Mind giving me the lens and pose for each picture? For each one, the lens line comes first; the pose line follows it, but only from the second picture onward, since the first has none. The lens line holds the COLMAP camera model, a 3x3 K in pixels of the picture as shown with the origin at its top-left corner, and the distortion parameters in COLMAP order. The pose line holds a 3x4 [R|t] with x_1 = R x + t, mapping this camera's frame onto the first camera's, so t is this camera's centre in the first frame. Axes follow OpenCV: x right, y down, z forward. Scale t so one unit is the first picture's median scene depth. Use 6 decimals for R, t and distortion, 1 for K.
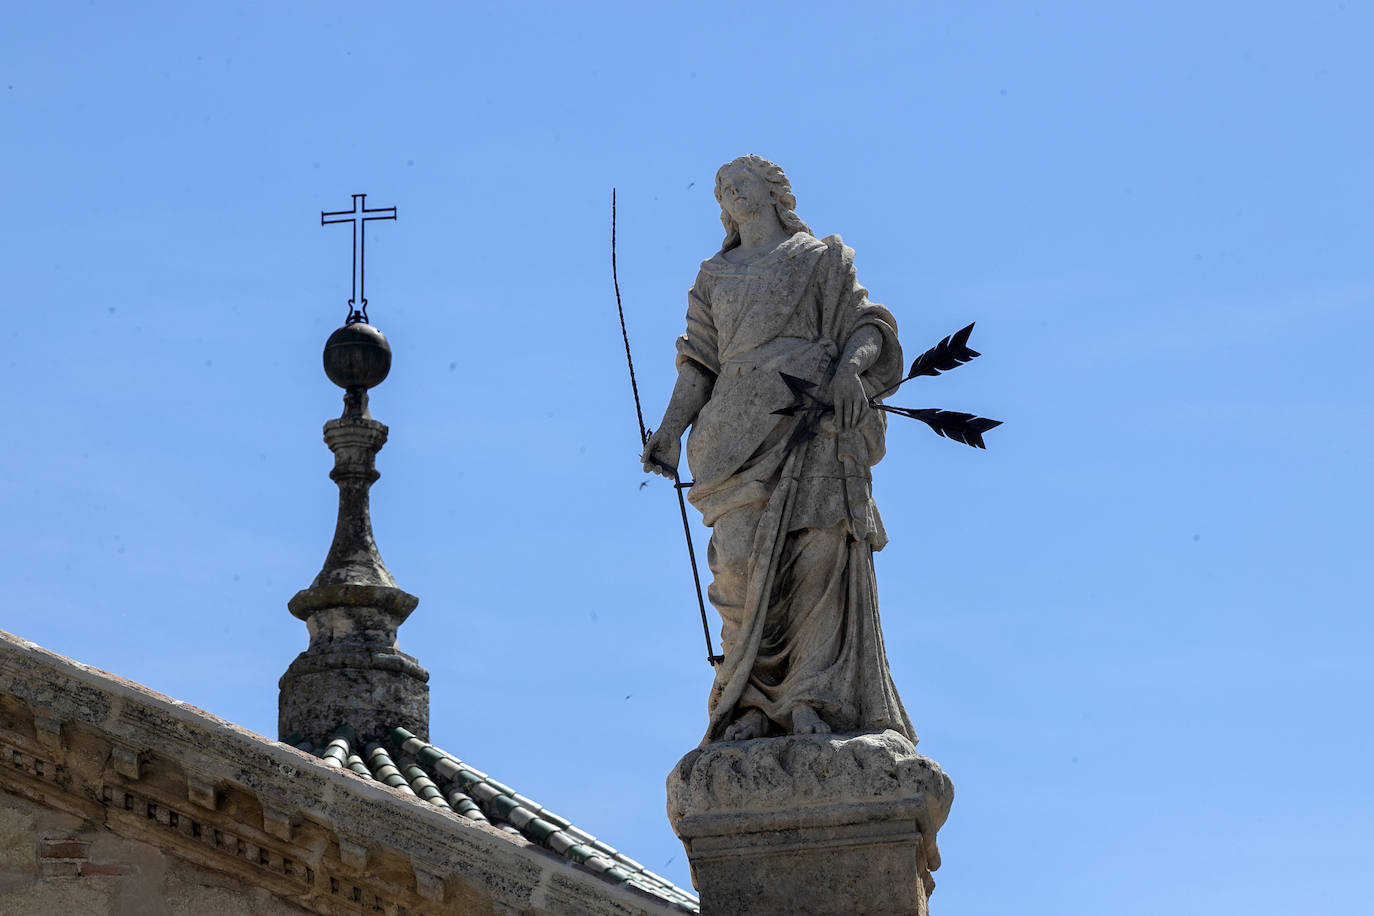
lens RADIAL K [[5778.3, 0, 686.7], [0, 5778.3, 458.7], [0, 0, 1]] dist [0.732572, 1.112334]
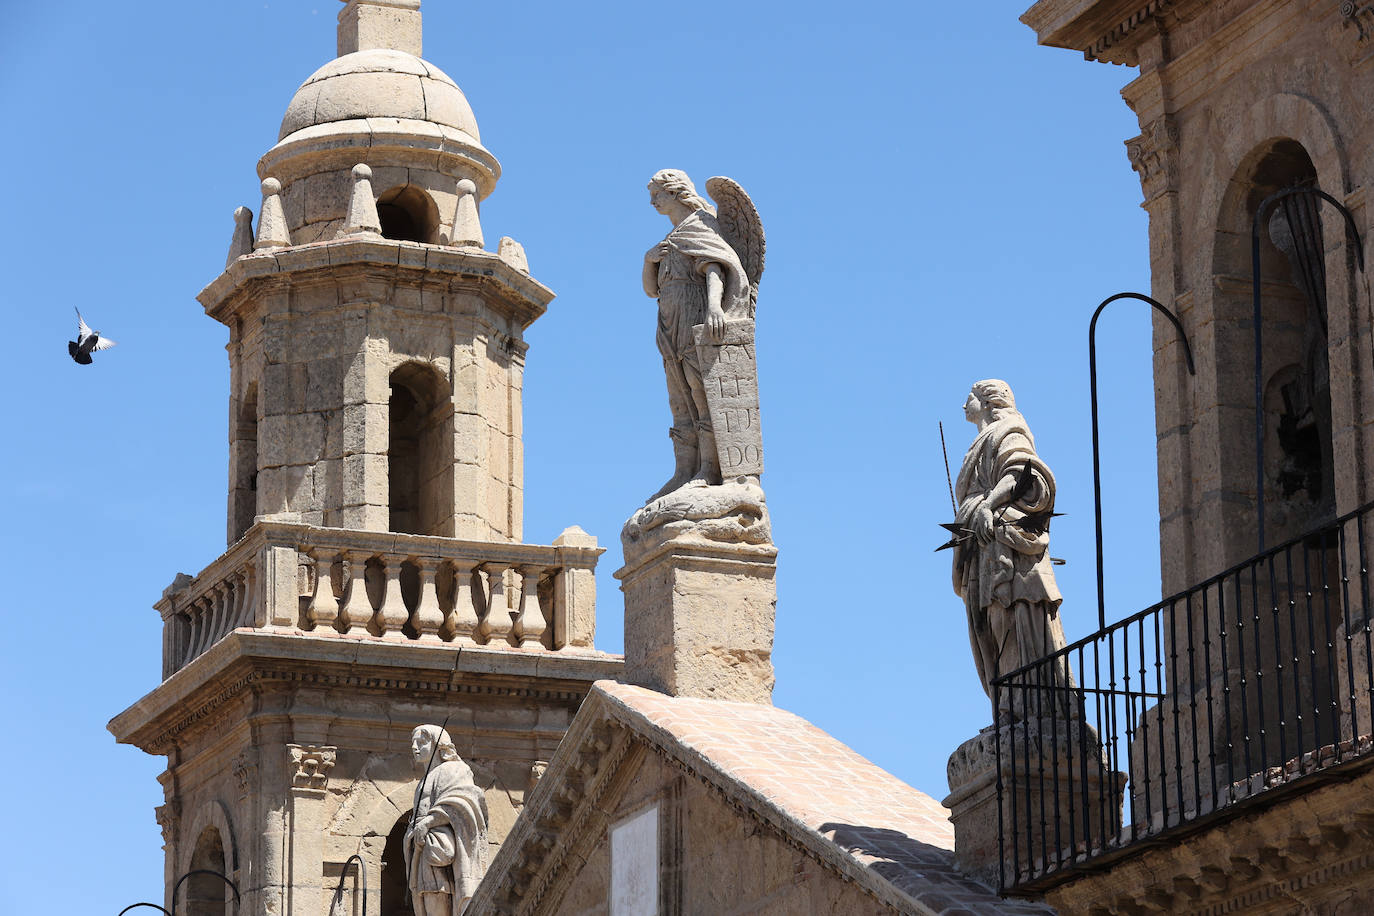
lens RADIAL K [[4657.9, 0, 686.4], [0, 4657.9, 454.6], [0, 0, 1]] dist [0.047718, 1.728889]
pose [[0.442862, -0.236844, -0.864742, 1.156073], [0.283194, 0.952055, -0.115725, 0.101225], [0.850690, -0.193640, 0.488702, 0.278205]]
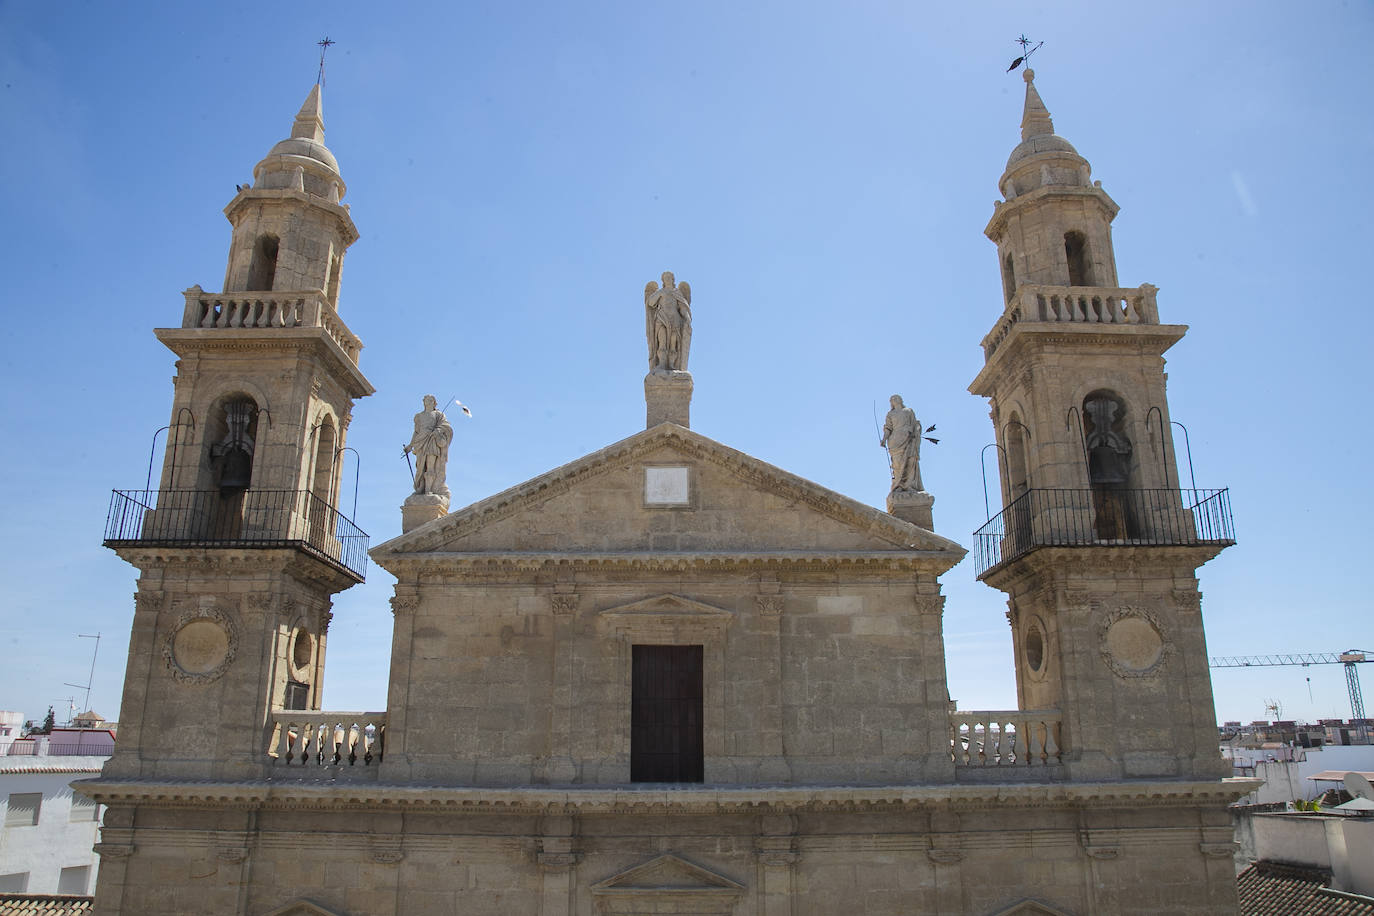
lens RADIAL K [[950.9, 0, 683.9], [0, 950.9, 464.4], [0, 0, 1]] dist [-0.121555, 0.072114]
pose [[0.997675, 0.031859, 0.060252, -0.272065], [-0.032930, 0.999315, 0.016877, 0.011050], [-0.059673, -0.018822, 0.998041, 0.037525]]
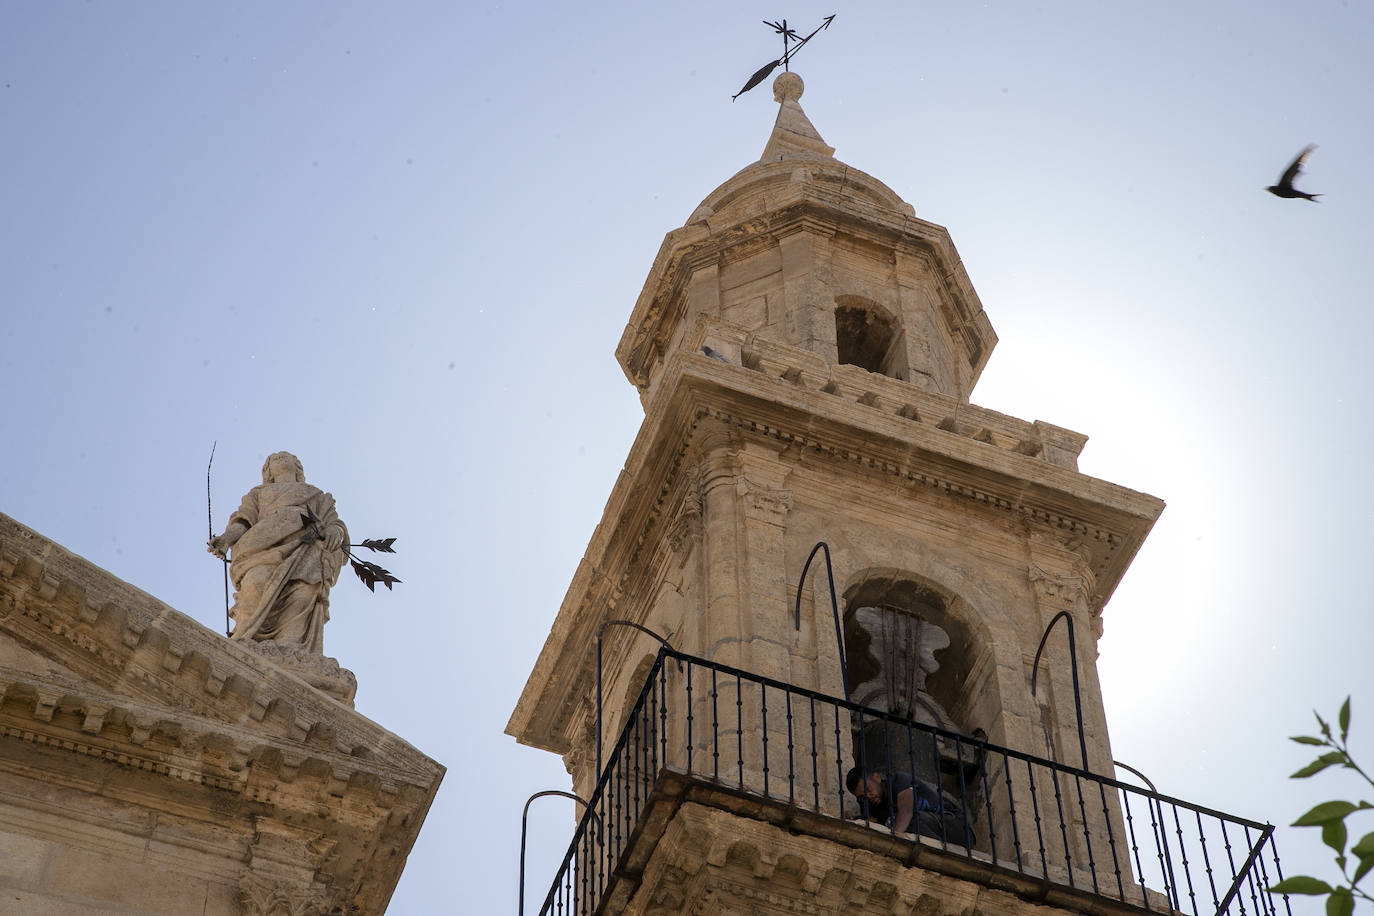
lens RADIAL K [[3318.0, 0, 685.4], [0, 3318.0, 461.3], [0, 0, 1]] dist [0.449609, 0.389915]
pose [[0.910053, 0.337685, 0.240359, -0.135829], [-0.129000, 0.781836, -0.609993, 0.614706], [-0.393907, 0.524119, 0.755074, 0.130057]]
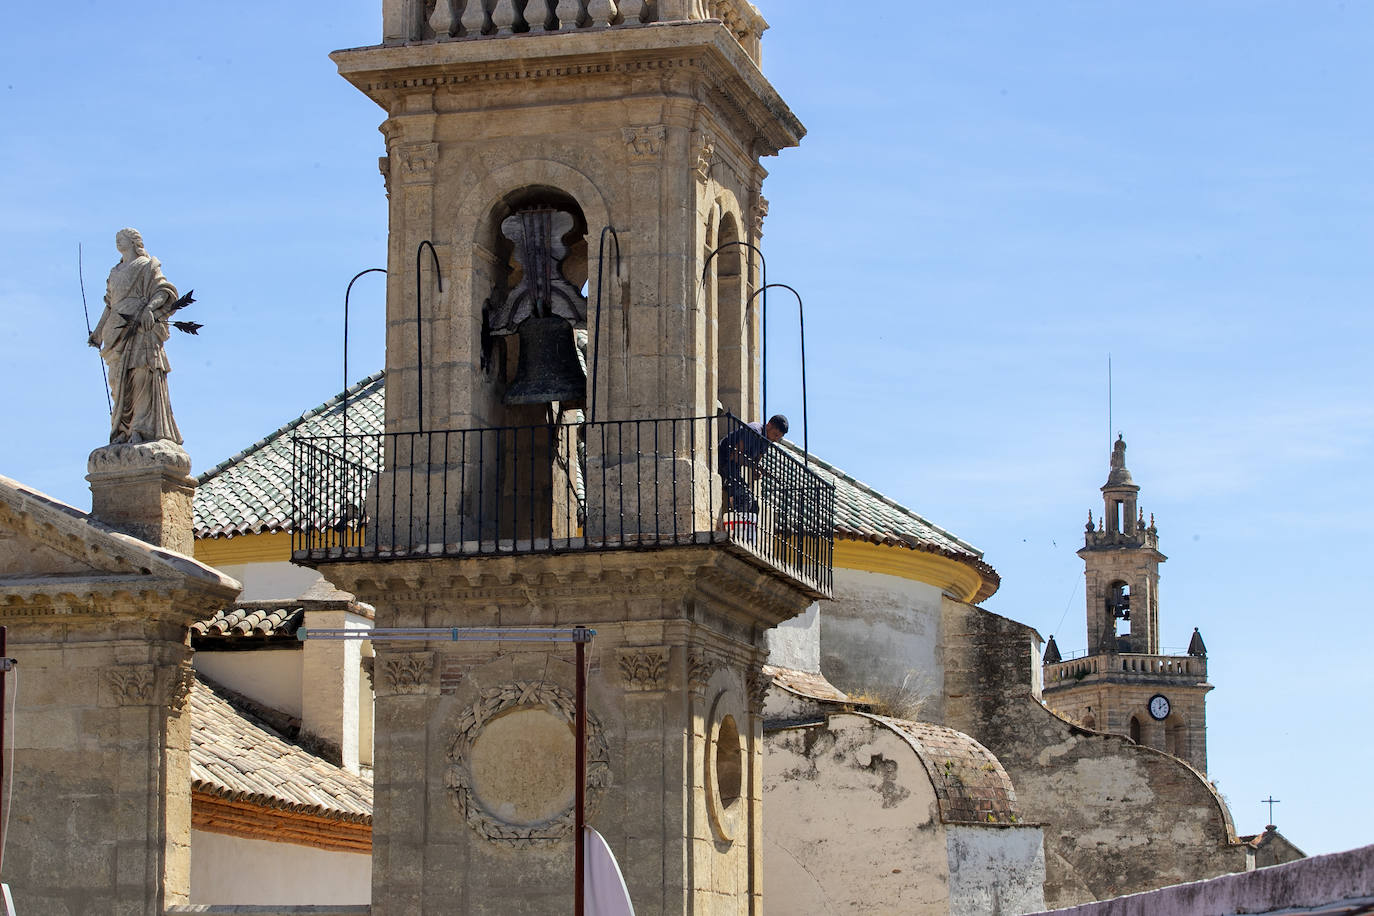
lens RADIAL K [[3037.6, 0, 687.5], [0, 3037.6, 457.5], [0, 0, 1]] dist [-0.238745, 0.058613]
pose [[0.981403, -0.026243, -0.190157, 0.557761], [0.053164, 0.989020, 0.137888, -0.131204], [0.184450, -0.145433, 0.972022, -0.368654]]
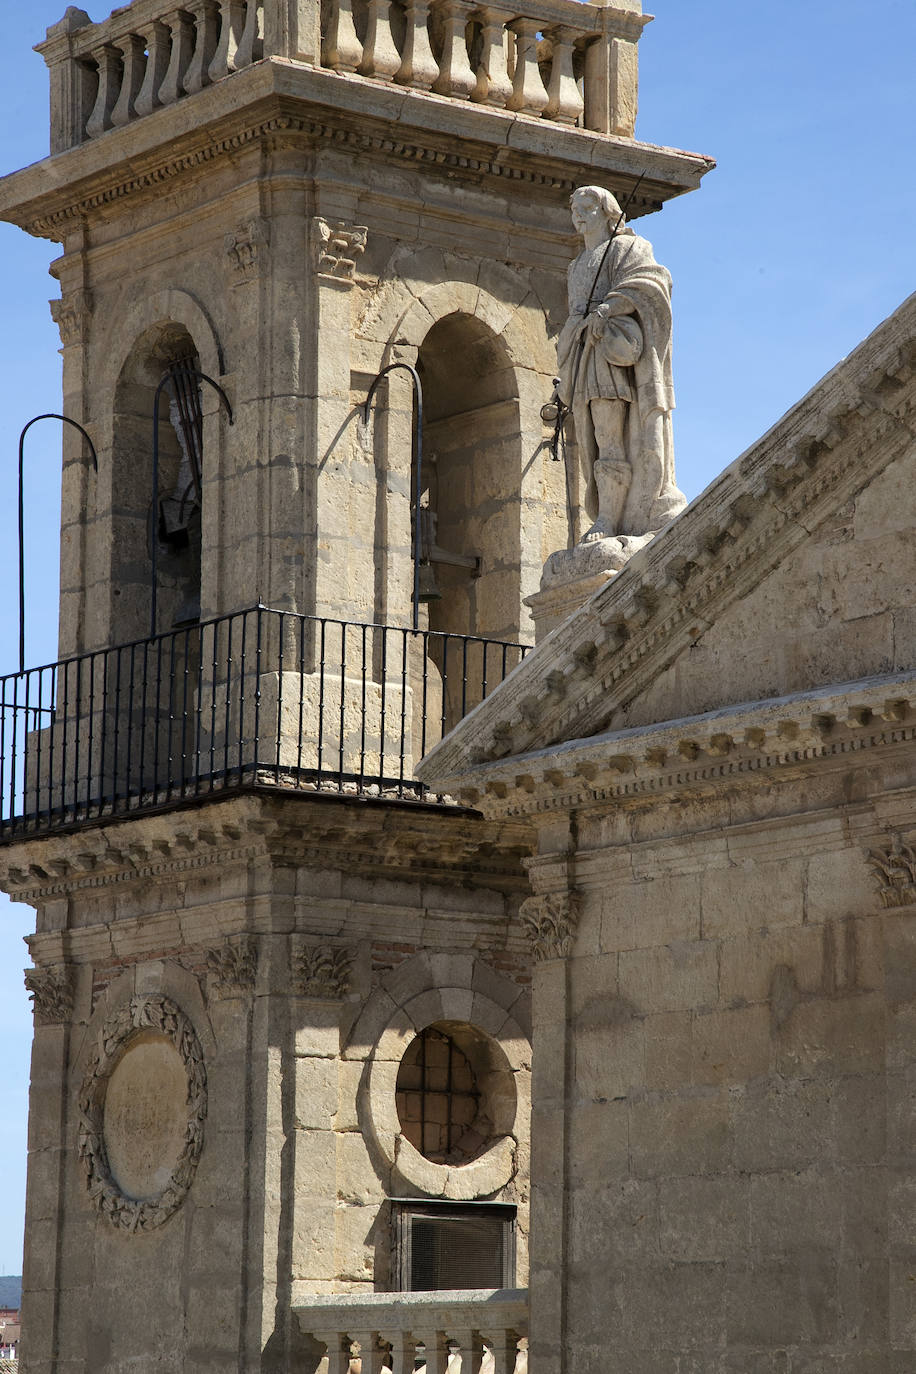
lens RADIAL K [[4040.9, 0, 457.2], [0, 4040.9, 693.8], [0, 0, 1]] dist [0.690114, 0.228962]
pose [[0.645346, -0.113636, -0.755391, 0.409824], [0.222428, 0.973978, 0.043506, 0.049702], [0.730791, -0.196096, 0.653828, 0.188069]]
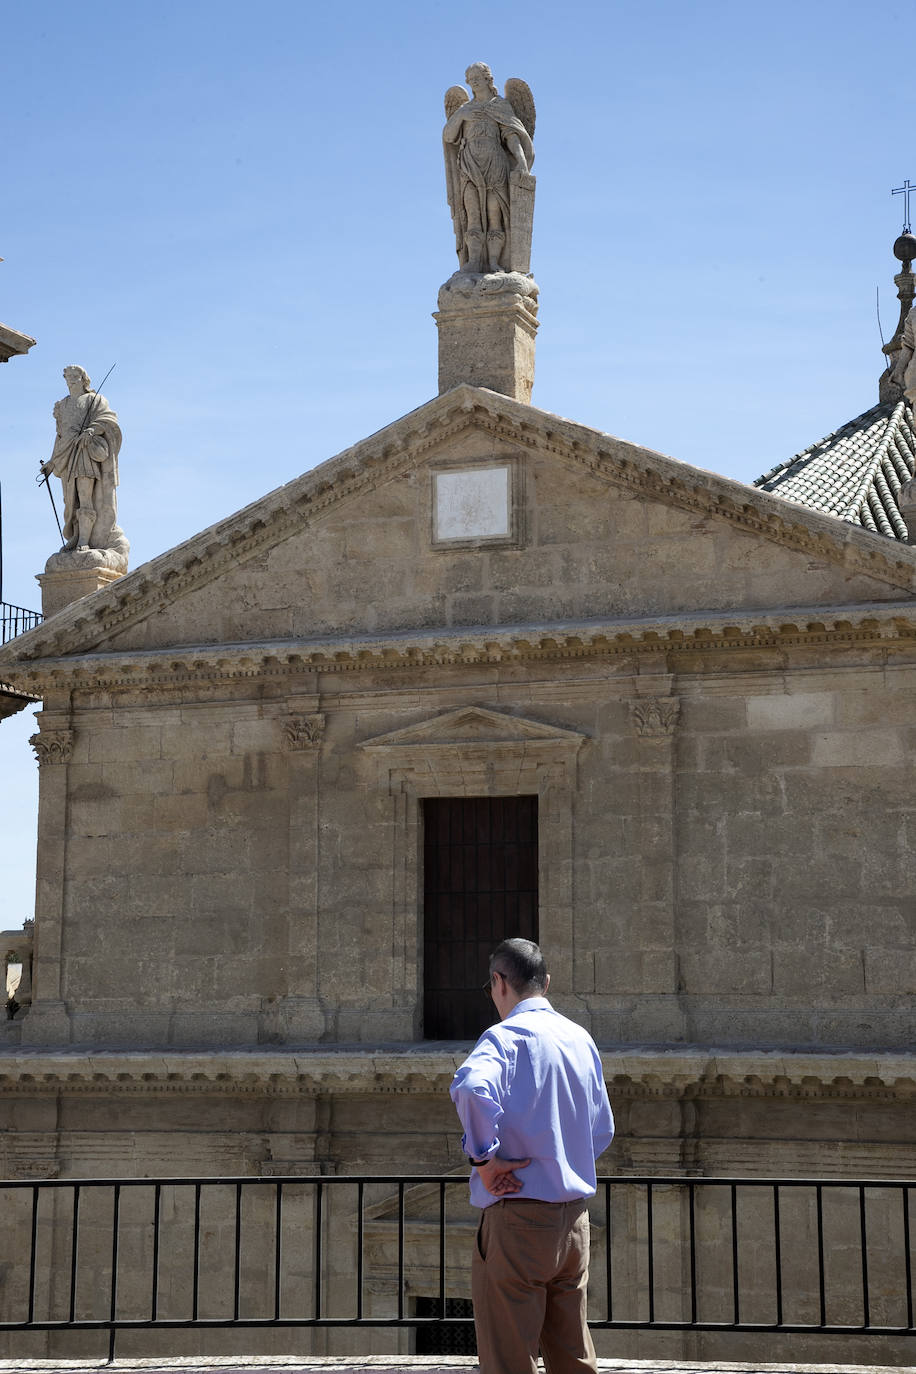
lens RADIAL K [[2374.8, 0, 456.7], [0, 2374.8, 698.6], [0, 0, 1]] dist [0.253128, -0.016598]
pose [[0.958329, -0.027056, -0.284382, 0.126945], [0.081900, 0.979737, 0.182780, -0.084651], [0.273674, -0.198454, 0.941126, -0.245581]]
